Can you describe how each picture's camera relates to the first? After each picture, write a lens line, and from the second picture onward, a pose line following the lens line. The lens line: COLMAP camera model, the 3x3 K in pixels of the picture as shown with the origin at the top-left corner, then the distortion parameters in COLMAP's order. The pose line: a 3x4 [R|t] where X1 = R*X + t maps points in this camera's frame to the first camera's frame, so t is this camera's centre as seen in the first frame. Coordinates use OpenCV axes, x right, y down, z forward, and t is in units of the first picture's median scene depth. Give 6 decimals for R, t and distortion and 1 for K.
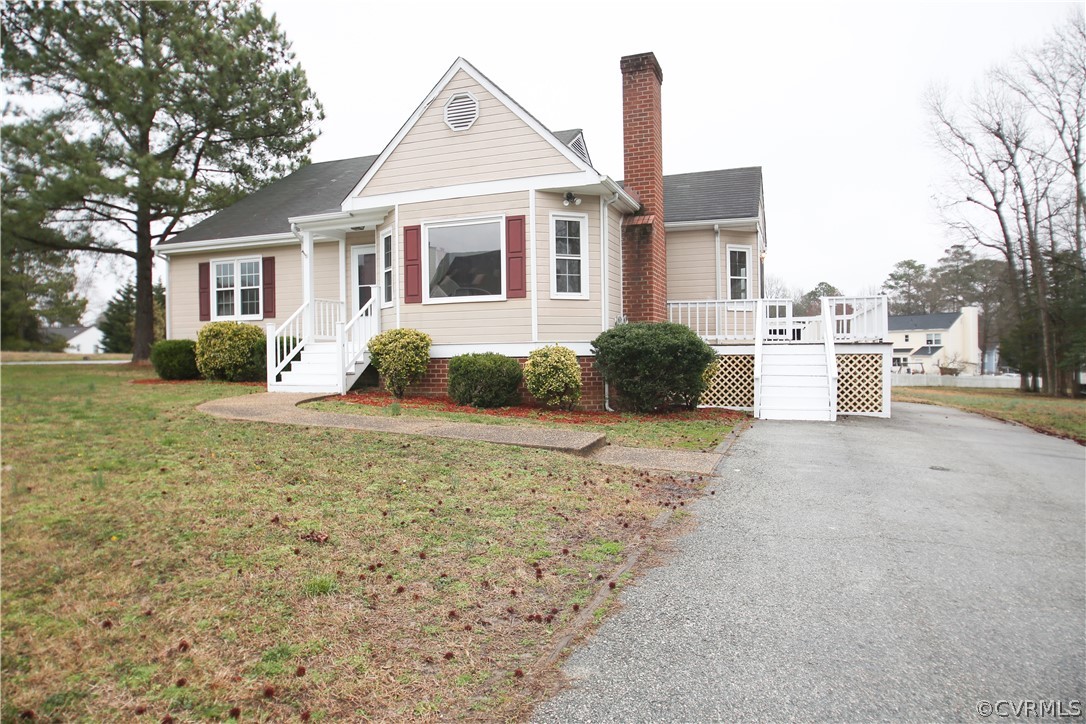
lens RADIAL K [[704.0, 0, 540.3], [0, 704.0, 357.6], [0, 0, 1]] dist [-0.056082, 0.003536]
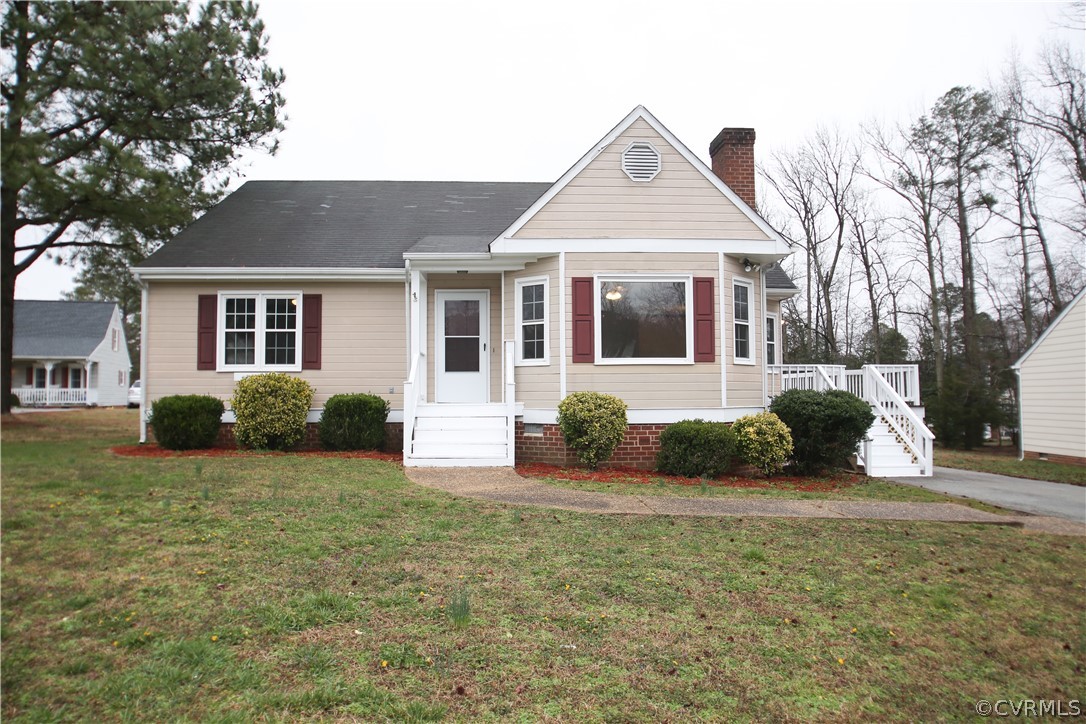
lens RADIAL K [[704.0, 0, 537.2], [0, 704.0, 363.9], [0, 0, 1]] dist [-0.056082, 0.003536]
pose [[0.916555, 0.026526, 0.399029, -0.598246], [-0.006016, 0.998599, -0.052566, -0.028404], [-0.399864, 0.045779, 0.915430, 0.198714]]
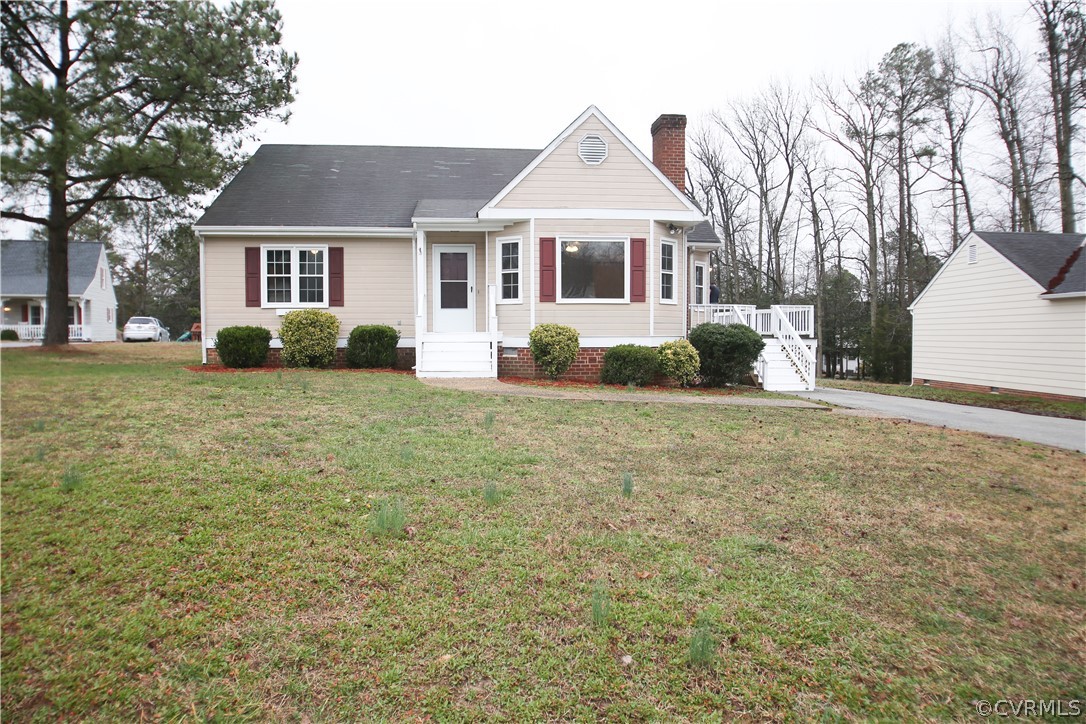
lens RADIAL K [[704.0, 0, 538.5], [0, 704.0, 363.7], [0, 0, 1]] dist [-0.056082, 0.003536]
pose [[0.894382, -0.007665, 0.447238, -0.741364], [-0.008515, 0.999380, 0.034157, -0.012788], [-0.447222, -0.034358, 0.893763, -0.079001]]
